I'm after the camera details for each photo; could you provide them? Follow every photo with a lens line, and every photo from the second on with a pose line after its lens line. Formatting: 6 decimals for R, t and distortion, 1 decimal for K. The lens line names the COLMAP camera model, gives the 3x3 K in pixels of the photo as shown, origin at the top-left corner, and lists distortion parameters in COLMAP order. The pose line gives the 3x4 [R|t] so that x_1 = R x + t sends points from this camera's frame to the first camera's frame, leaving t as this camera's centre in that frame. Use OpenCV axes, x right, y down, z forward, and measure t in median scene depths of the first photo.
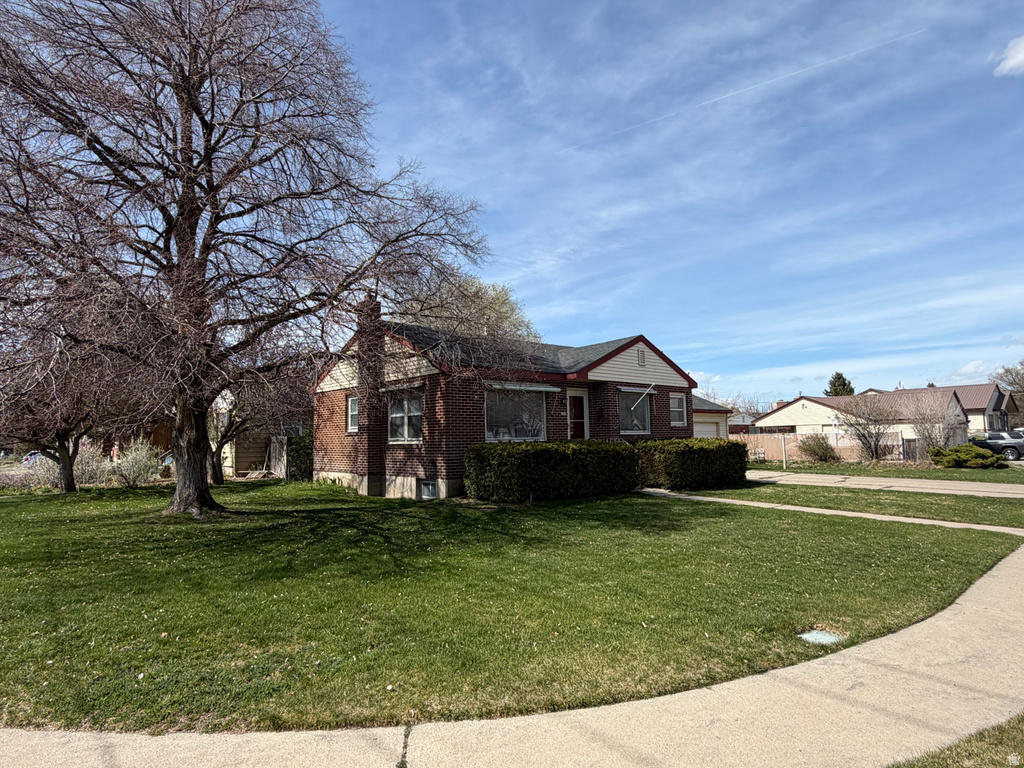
lens RADIAL K [[580.9, 0, 512.0], [0, 580.9, 384.0], [0, 0, 1]] dist [-0.001718, 0.001108]
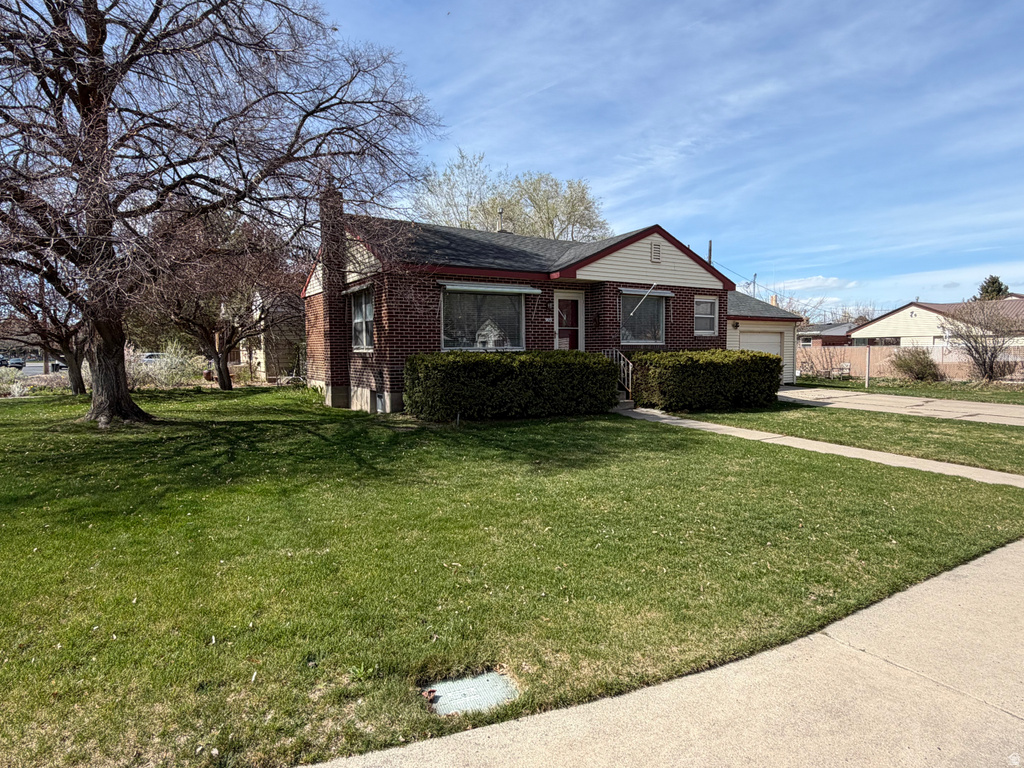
lens RADIAL K [[580.9, 0, 512.0], [0, 580.9, 384.0], [0, 0, 1]] dist [-0.001718, 0.001108]
pose [[0.983548, 0.024428, -0.178986, 0.190239], [0.003927, 0.987689, 0.156379, 0.010152], [0.180603, -0.154509, 0.971344, 0.138162]]
